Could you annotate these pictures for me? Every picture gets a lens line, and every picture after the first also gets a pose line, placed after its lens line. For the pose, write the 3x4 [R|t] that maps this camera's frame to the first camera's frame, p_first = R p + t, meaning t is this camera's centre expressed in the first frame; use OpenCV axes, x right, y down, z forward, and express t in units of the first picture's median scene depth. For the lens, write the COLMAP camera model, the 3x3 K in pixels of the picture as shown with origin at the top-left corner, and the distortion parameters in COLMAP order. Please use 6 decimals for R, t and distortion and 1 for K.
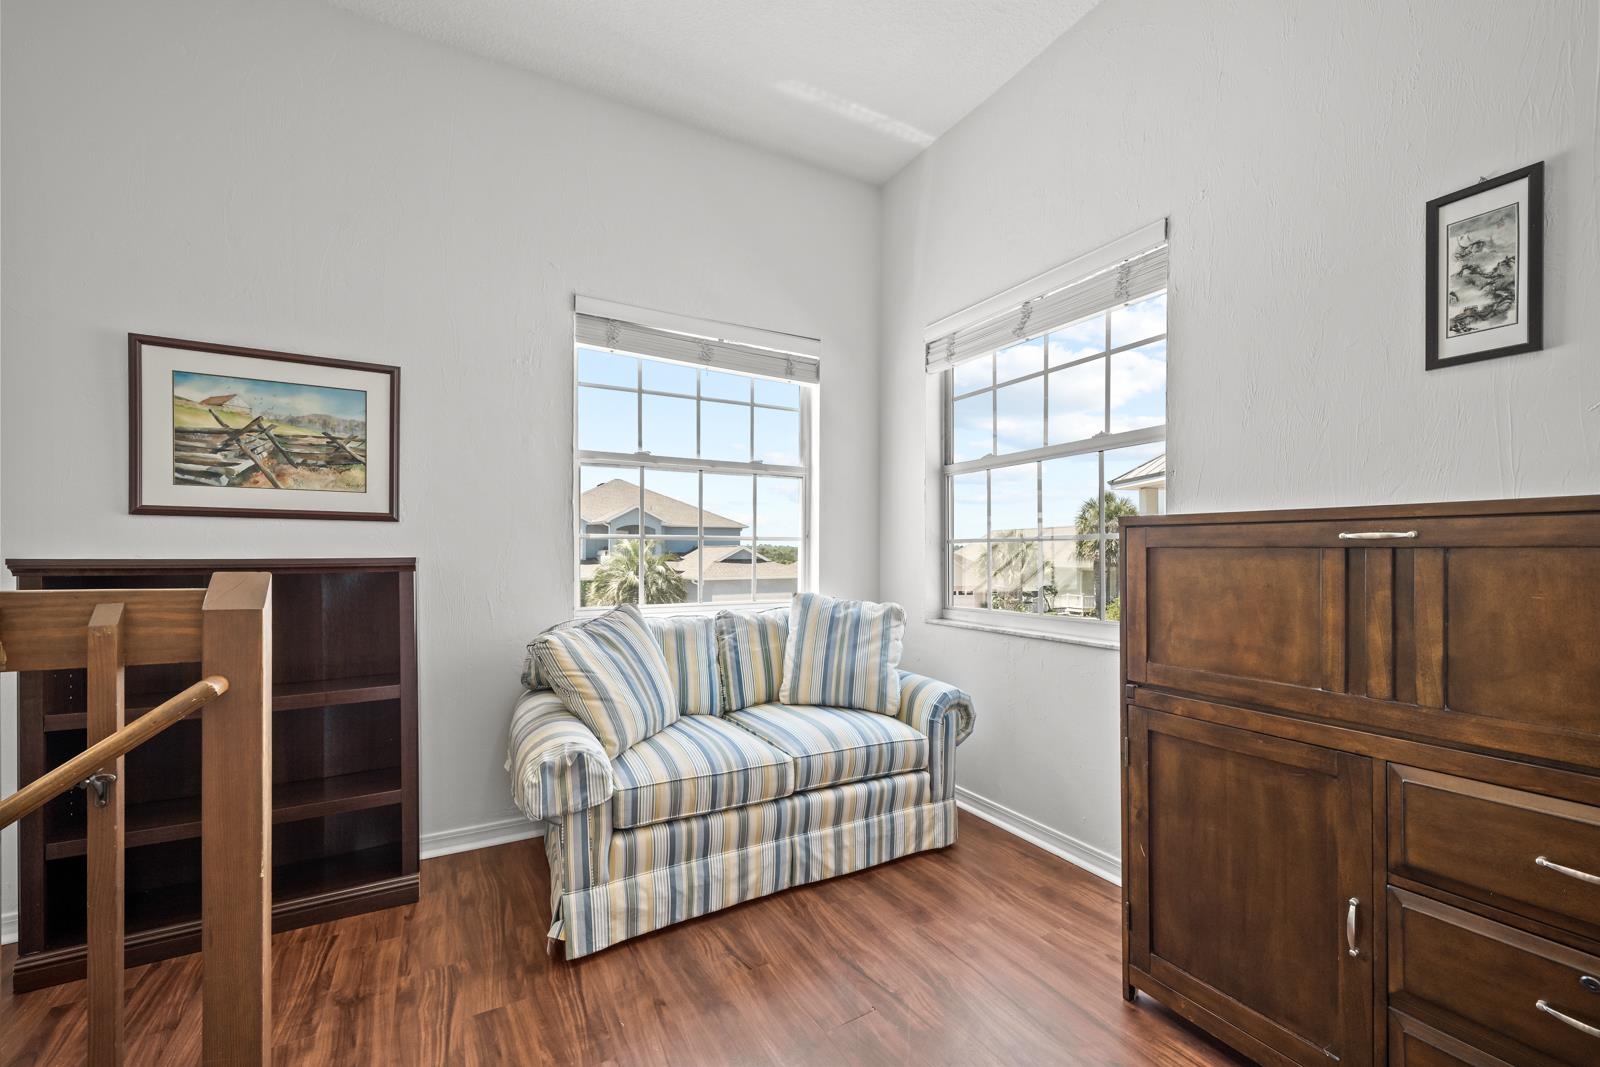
lens RADIAL K [[640.4, 0, 795.5], [0, 640.4, 536.0], [0, 0, 1]] dist [-0.002238, -0.000005]
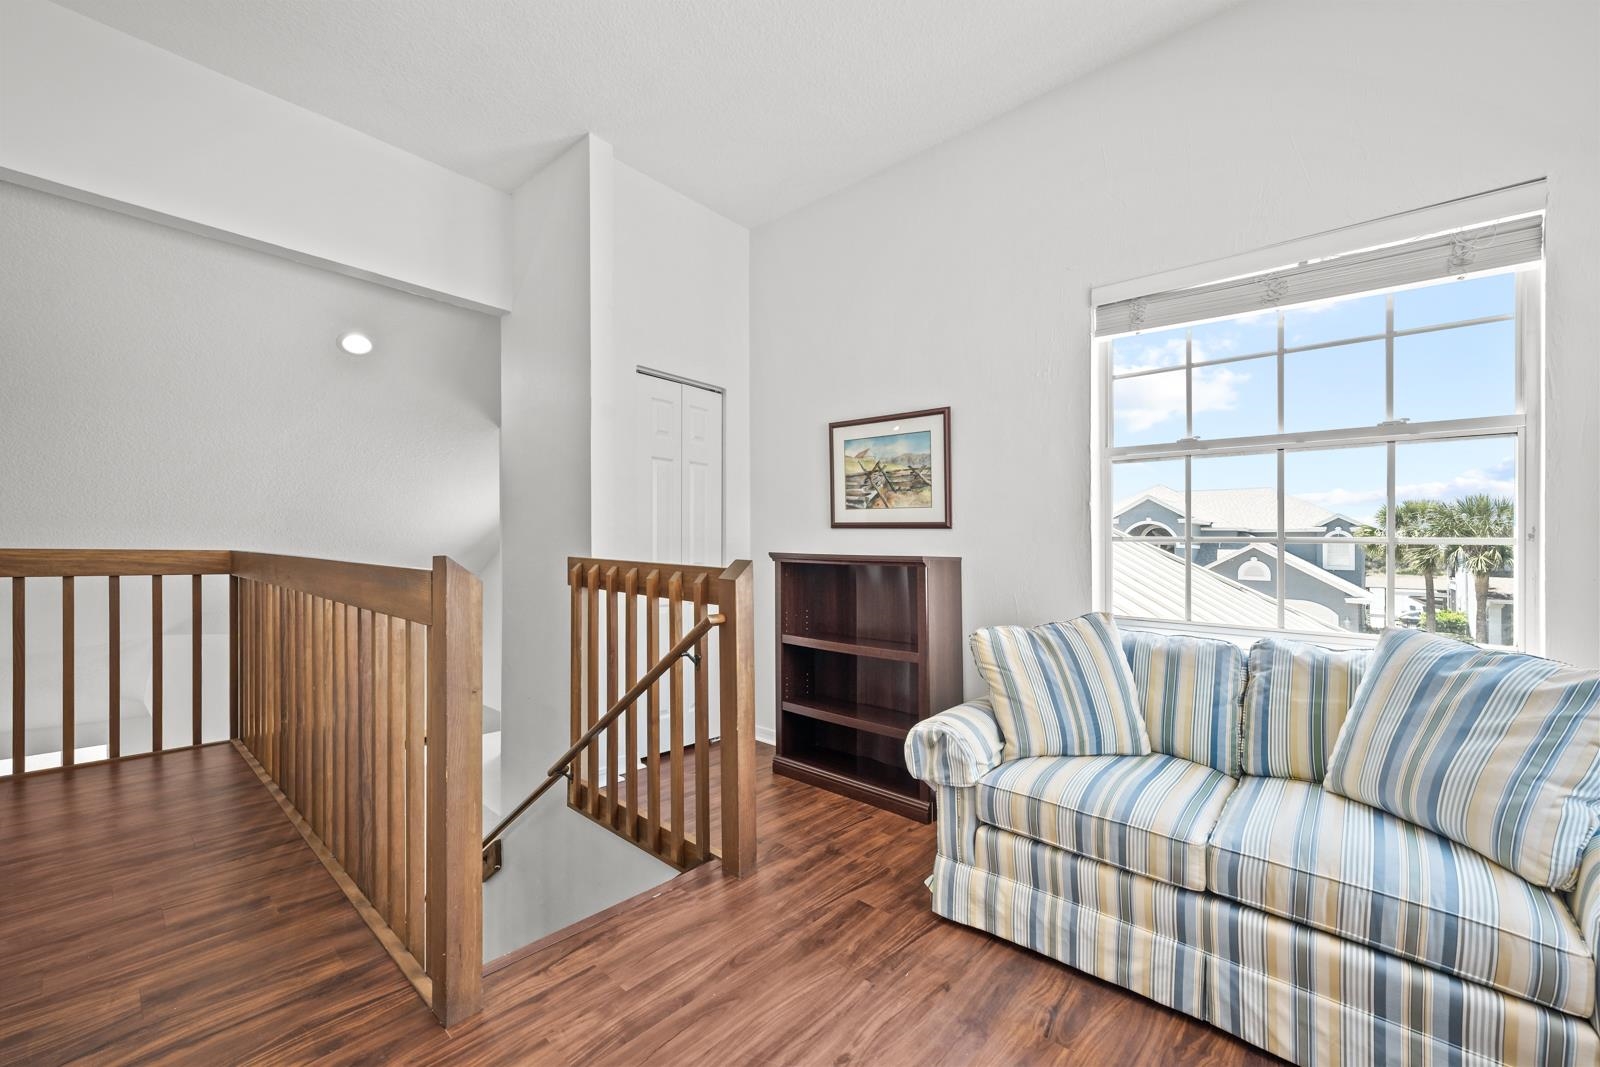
lens RADIAL K [[640.4, 0, 795.5], [0, 640.4, 536.0], [0, 0, 1]] dist [-0.002238, -0.000005]
pose [[0.323324, -0.011022, -0.946224, 0.528361], [0.005992, 0.999936, -0.009600, 0.003352], [0.946269, -0.002565, 0.323369, 0.326086]]
